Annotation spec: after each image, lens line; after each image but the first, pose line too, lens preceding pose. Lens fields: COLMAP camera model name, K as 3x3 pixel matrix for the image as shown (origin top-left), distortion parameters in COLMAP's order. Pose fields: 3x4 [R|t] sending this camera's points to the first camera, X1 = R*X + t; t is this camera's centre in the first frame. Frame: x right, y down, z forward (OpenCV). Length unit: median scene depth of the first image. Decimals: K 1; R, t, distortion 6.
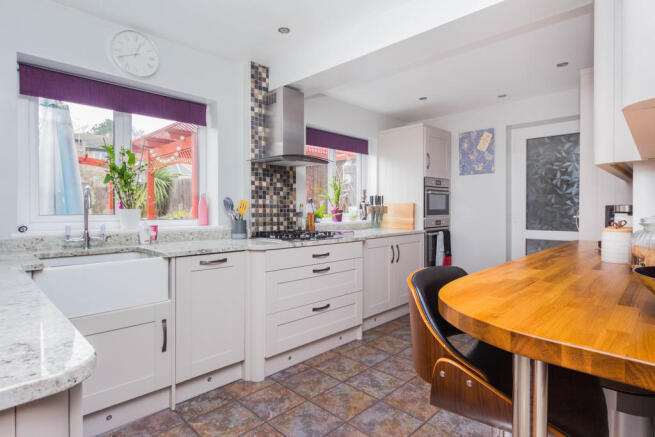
lens RADIAL K [[352.8, 0, 324.9], [0, 352.8, 210.4], [0, 0, 1]] dist [-0.001096, 0.000444]
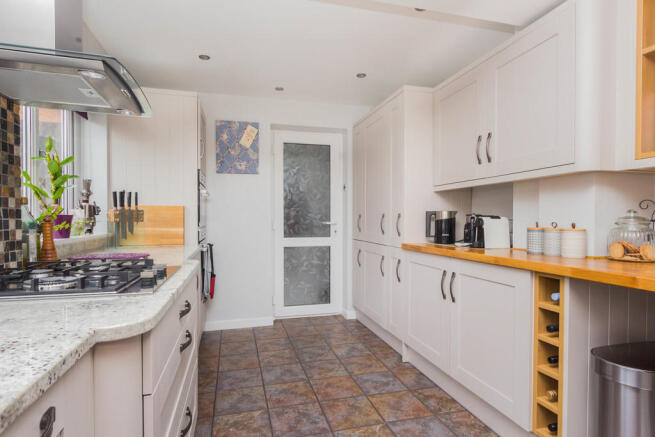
lens RADIAL K [[363.3, 0, 329.9], [0, 363.3, 221.8], [0, 0, 1]] dist [0.000202, 0.000161]
pose [[0.490873, -0.006667, 0.871205, -0.284094], [0.003724, 0.999978, 0.005555, 0.009115], [-0.871223, 0.000517, 0.490887, 0.519524]]
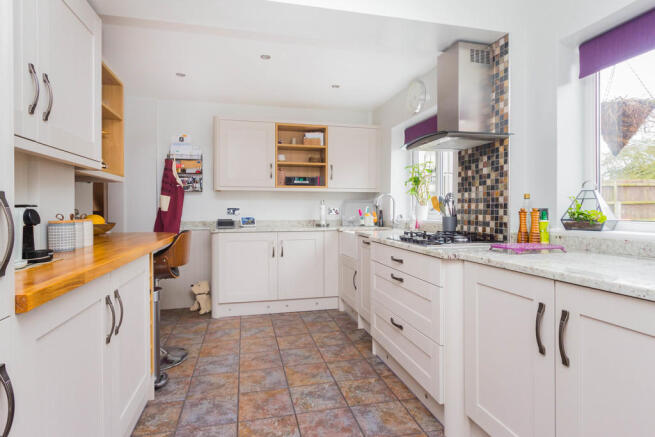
lens RADIAL K [[352.8, 0, 324.9], [0, 352.8, 210.4], [0, 0, 1]] dist [-0.001096, 0.000444]
pose [[-0.526237, -0.000553, -0.850338, 0.669363], [-0.008654, 0.999951, 0.004705, 0.008955], [0.850294, 0.009835, -0.526217, 1.113716]]
